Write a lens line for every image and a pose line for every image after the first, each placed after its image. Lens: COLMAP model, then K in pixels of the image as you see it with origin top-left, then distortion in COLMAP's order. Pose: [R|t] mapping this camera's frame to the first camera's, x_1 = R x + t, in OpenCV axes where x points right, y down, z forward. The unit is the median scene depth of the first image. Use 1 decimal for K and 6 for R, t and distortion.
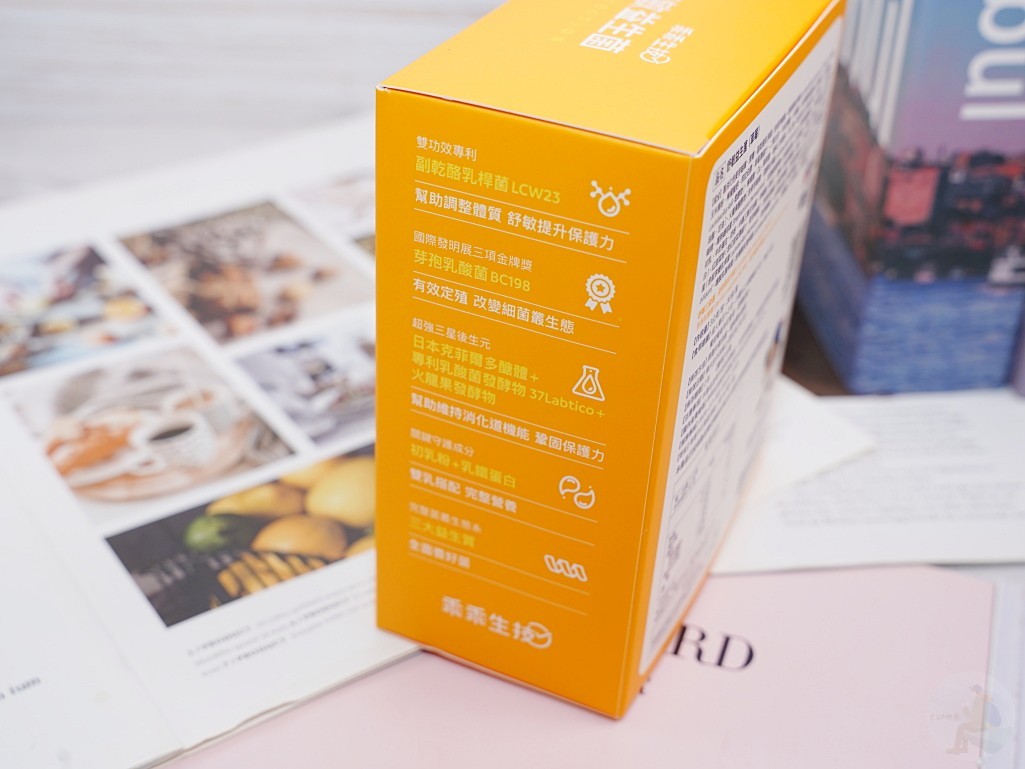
lens RADIAL K [[1401.1, 0, 512.5], [0, 1401.1, 384.5], [0, 0, 1]] dist [-0.000545, 0.064543]
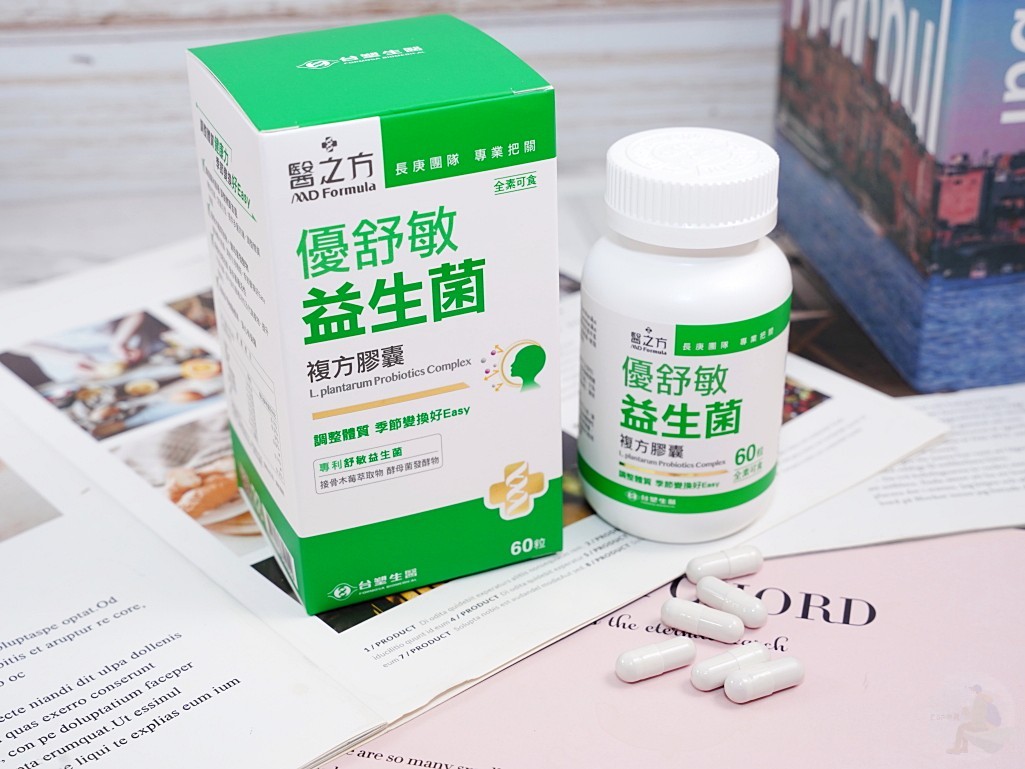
lens RADIAL K [[1689.2, 0, 512.5], [0, 1689.2, 384.5], [0, 0, 1]] dist [0.000986, 0.040620]
pose [[0.995264, -0.075822, 0.060831, -0.148316], [0.080125, 0.994201, -0.071730, 0.073565], [-0.055040, 0.076264, 0.995567, -0.263371]]
